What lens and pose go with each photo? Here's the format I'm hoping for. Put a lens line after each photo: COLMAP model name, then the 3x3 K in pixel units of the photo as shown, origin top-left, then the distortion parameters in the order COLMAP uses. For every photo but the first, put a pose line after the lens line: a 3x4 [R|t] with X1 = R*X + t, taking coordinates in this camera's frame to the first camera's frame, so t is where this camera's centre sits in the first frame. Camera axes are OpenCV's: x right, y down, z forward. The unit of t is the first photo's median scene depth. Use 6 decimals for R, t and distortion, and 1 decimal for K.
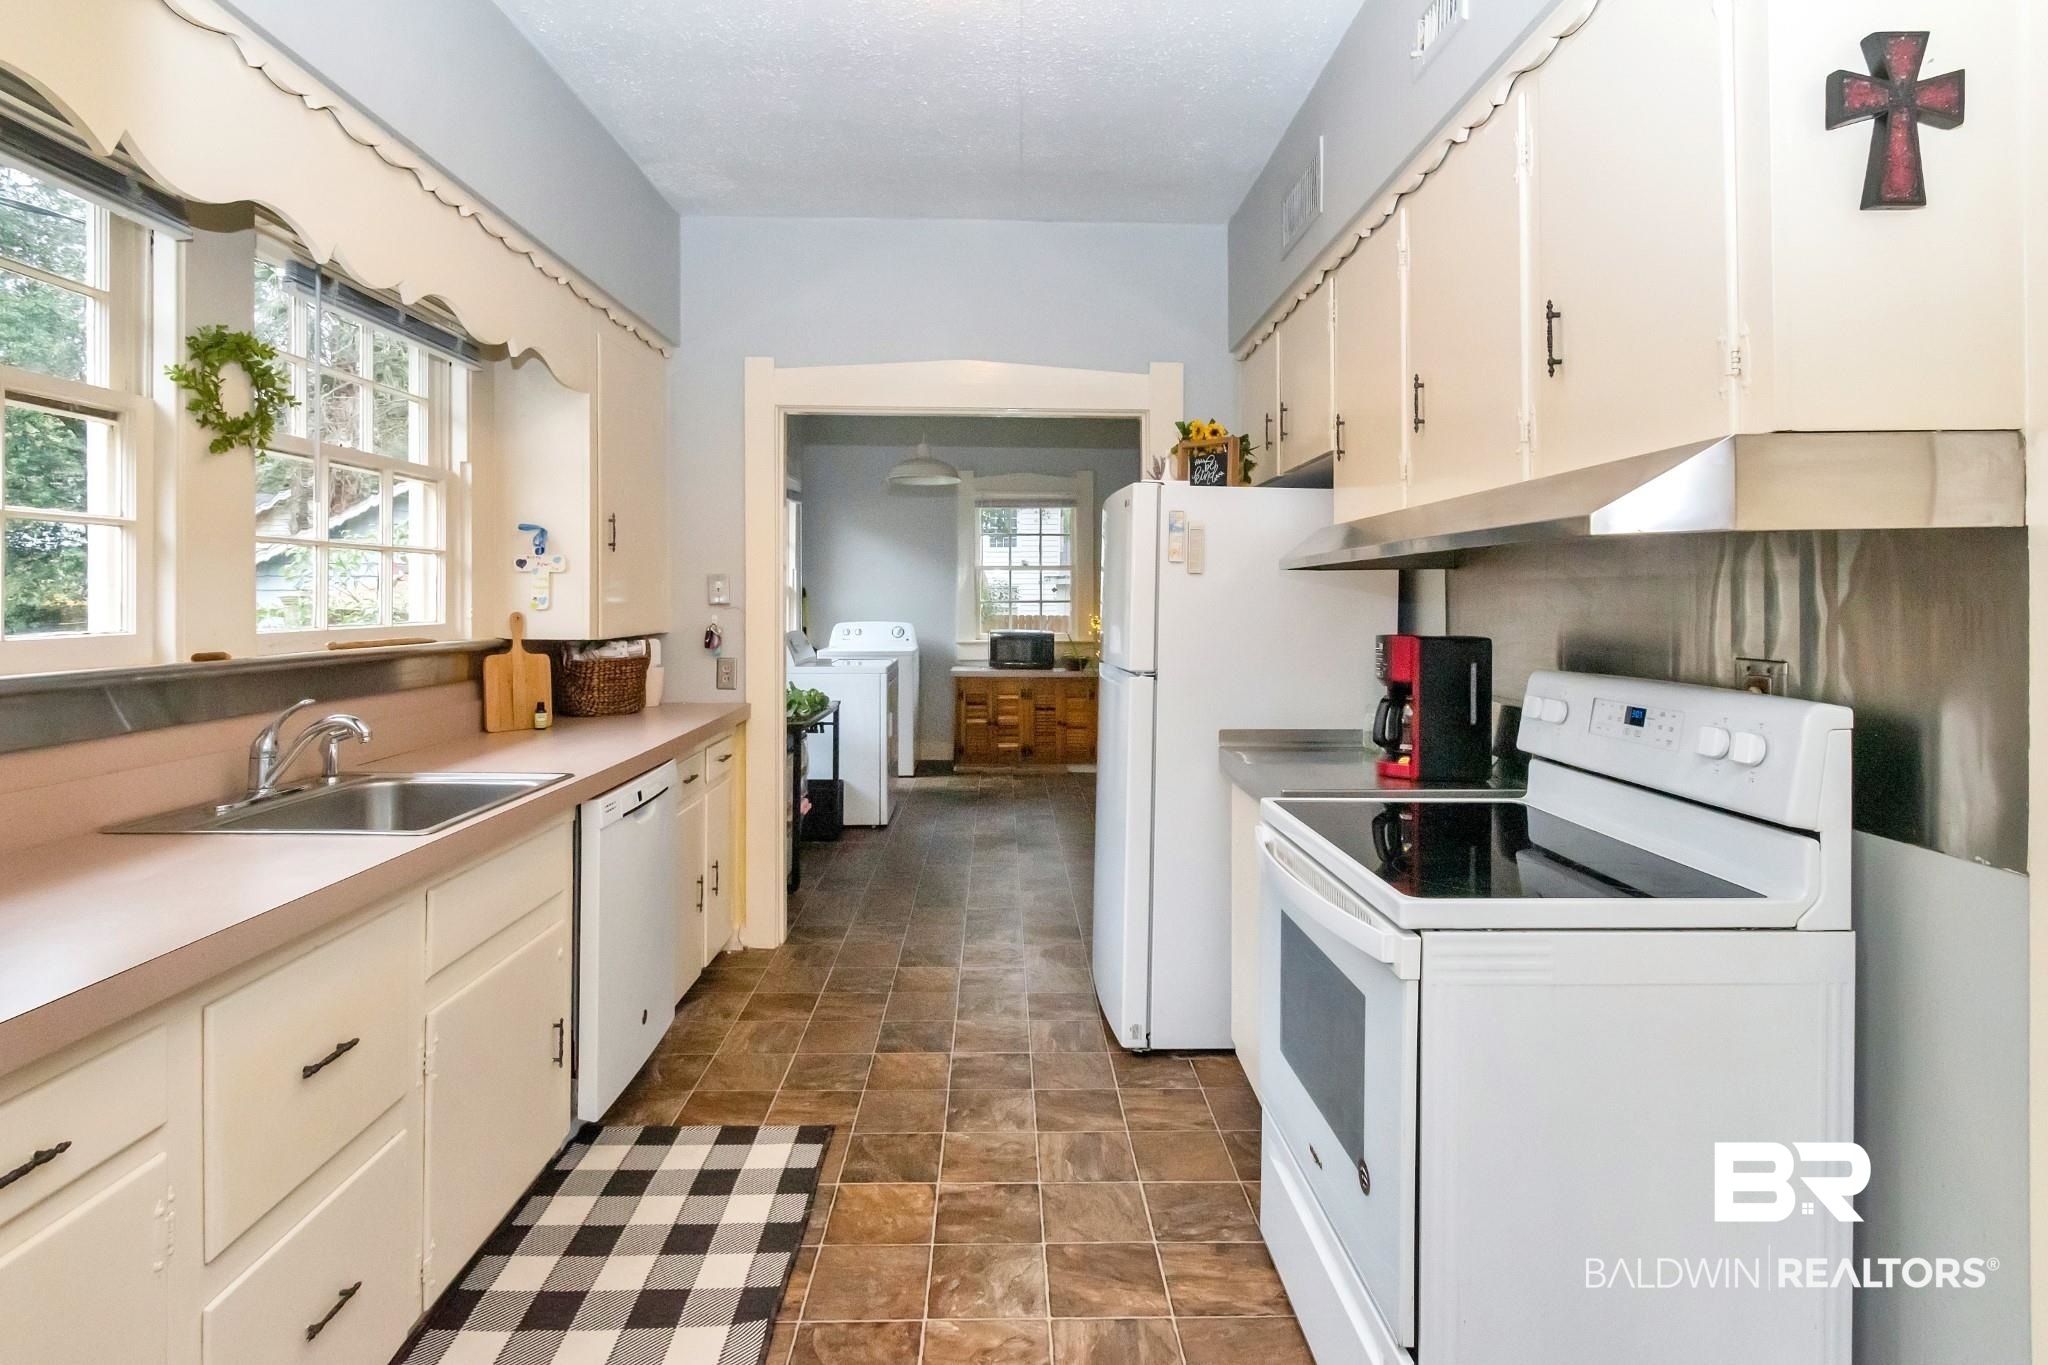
lens RADIAL K [[947.3, 0, 1023.9], [0, 947.3, 567.5], [0, 0, 1]] dist [-0.001461, 0.000027]
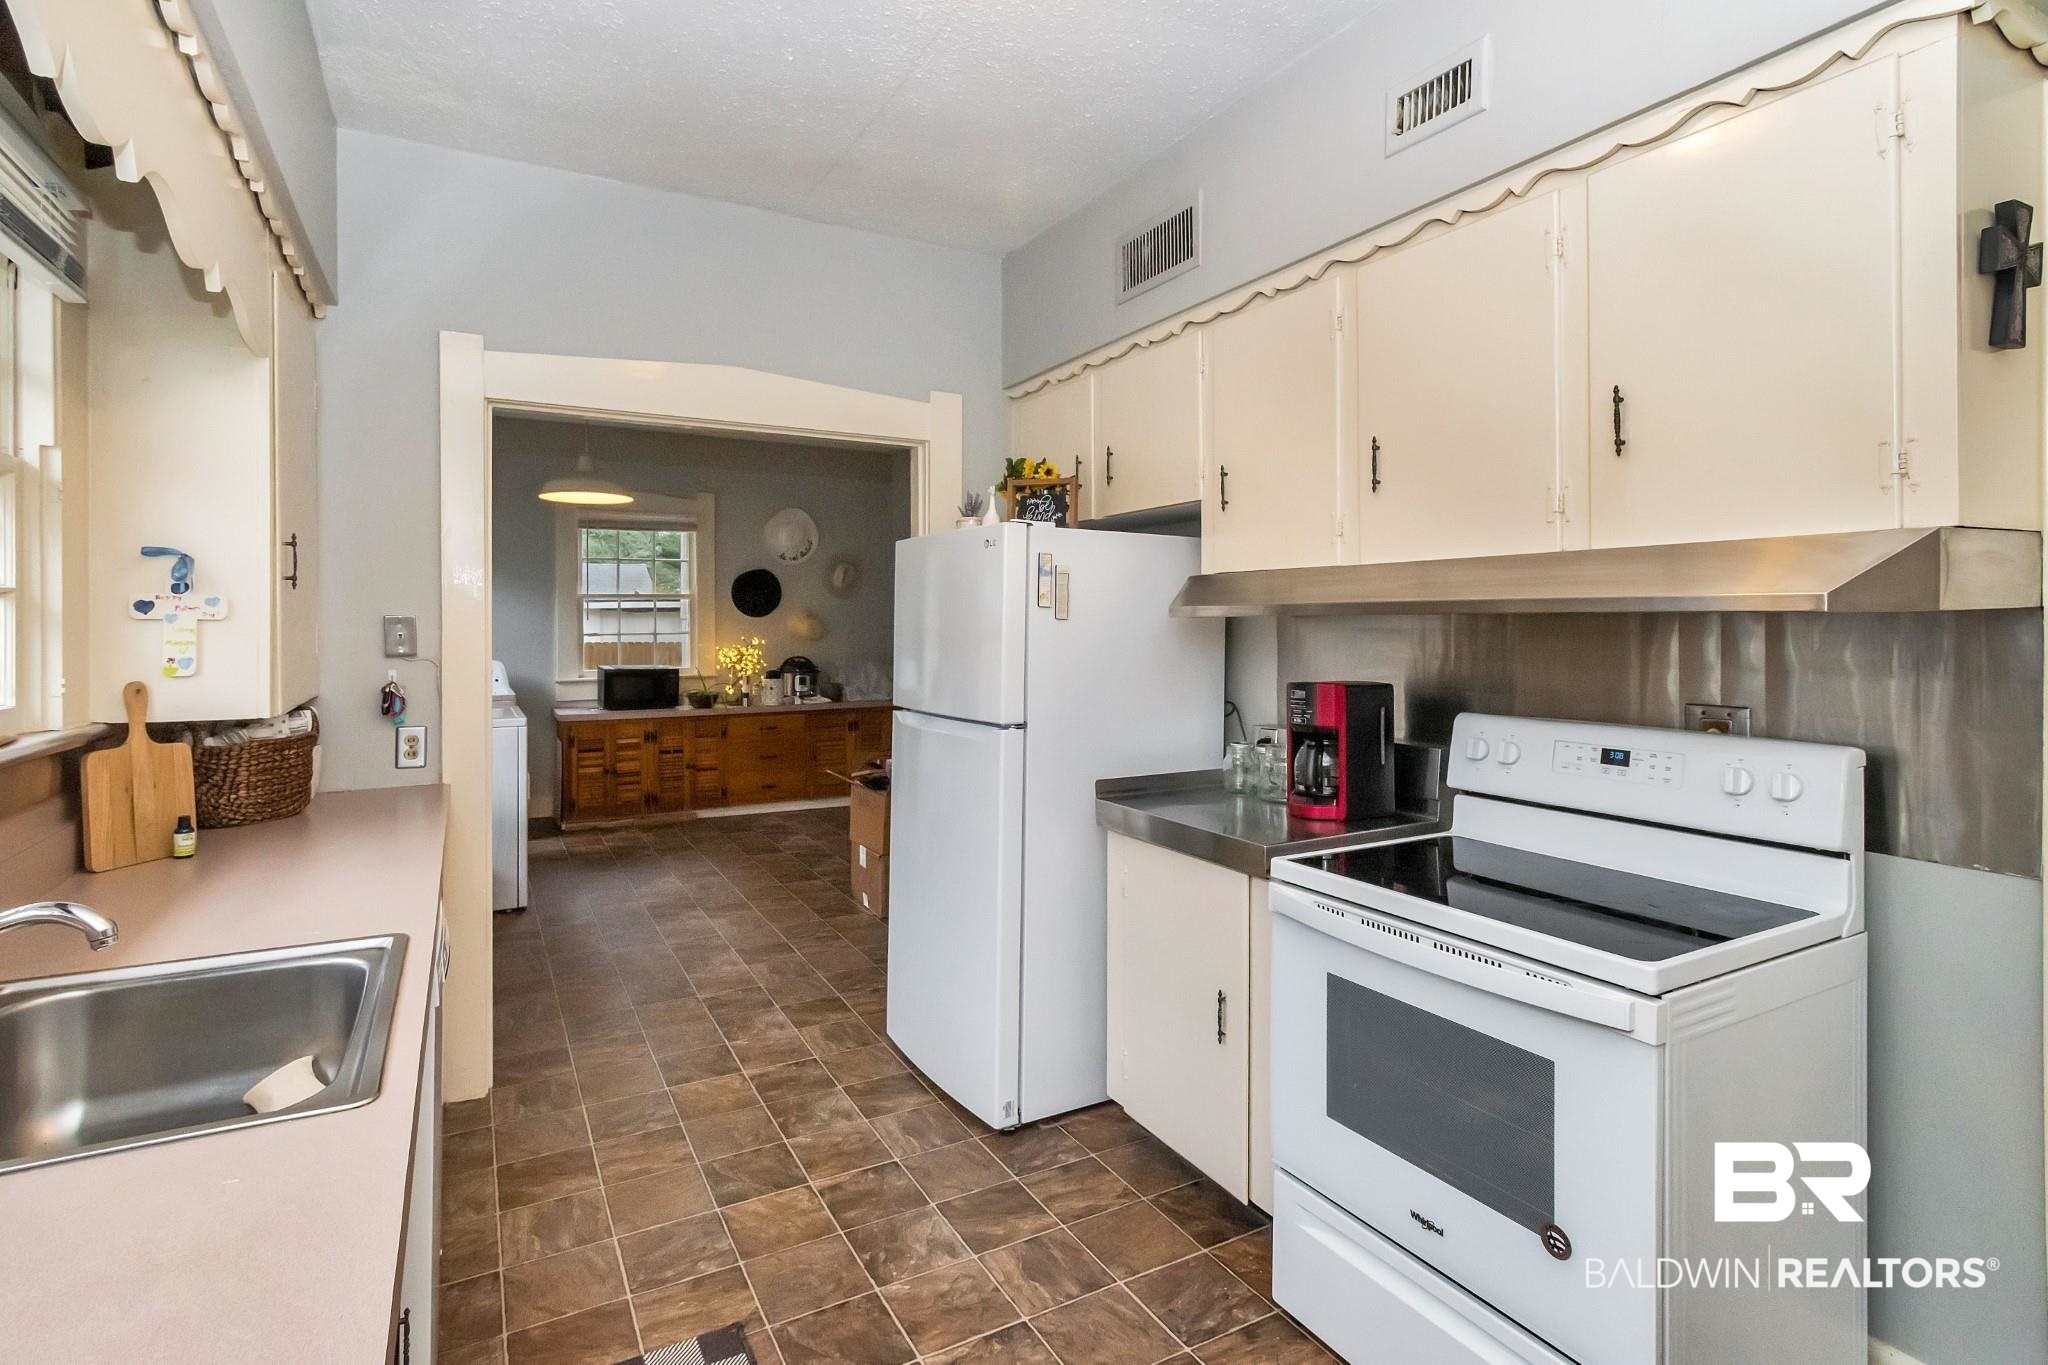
lens RADIAL K [[937.6, 0, 1029.5], [0, 937.6, 601.2], [0, 0, 1]] dist [0.000398, 0.000202]
pose [[0.903132, 0.005310, 0.429329, -0.258476], [-0.008191, 0.999955, 0.004863, -0.016423], [-0.429284, -0.007909, 0.903135, 0.154833]]
